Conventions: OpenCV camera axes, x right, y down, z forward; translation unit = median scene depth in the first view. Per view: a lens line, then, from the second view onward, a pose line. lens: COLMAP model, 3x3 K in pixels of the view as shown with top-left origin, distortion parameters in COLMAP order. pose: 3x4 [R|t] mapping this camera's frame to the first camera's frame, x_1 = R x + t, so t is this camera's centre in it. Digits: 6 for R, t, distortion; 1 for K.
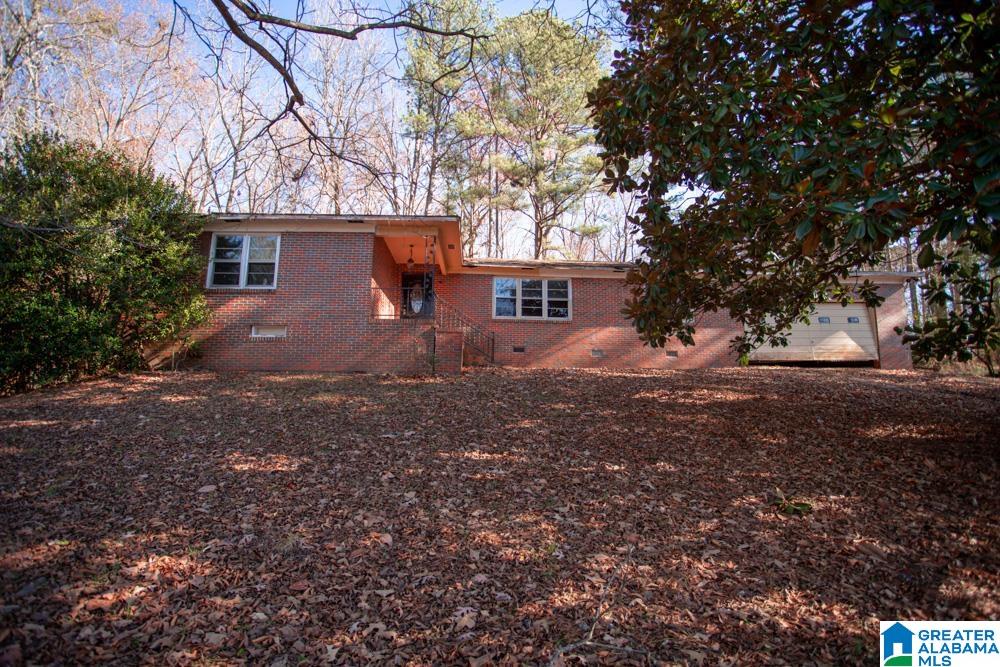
lens RADIAL K [[484.7, 0, 495.3], [0, 484.7, 330.4], [0, 0, 1]] dist [-0.040799, 0.001889]
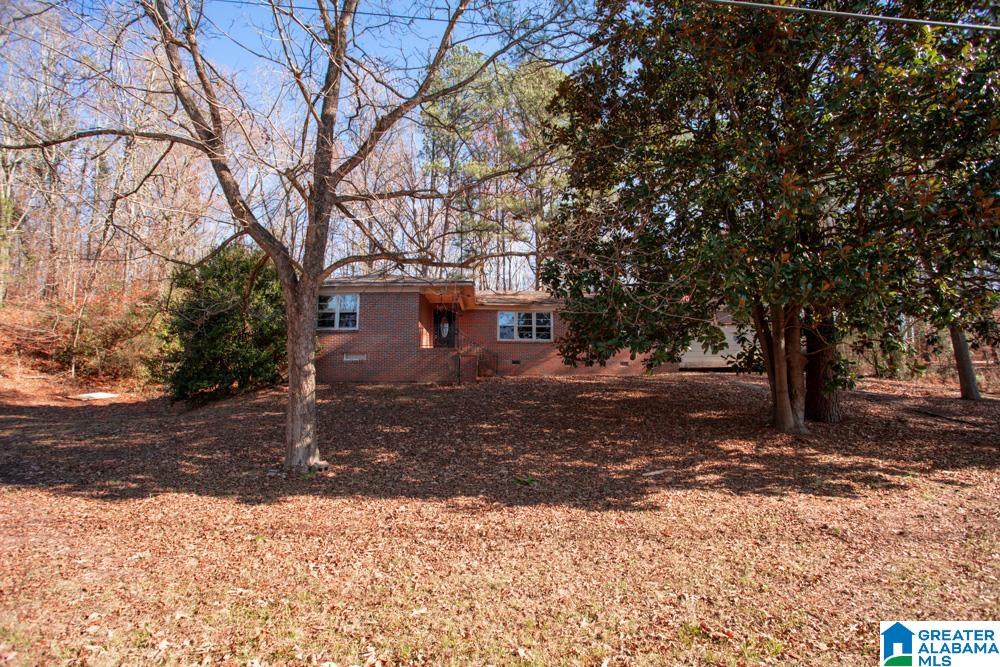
lens RADIAL K [[484.7, 0, 507.0], [0, 484.7, 335.6], [0, 0, 1]] dist [-0.040799, 0.001889]
pose [[0.999946, -0.010385, -0.000949, 0.031862], [0.010405, 0.999637, 0.024842, -0.098281], [0.000691, -0.024850, 0.999691, -0.568730]]
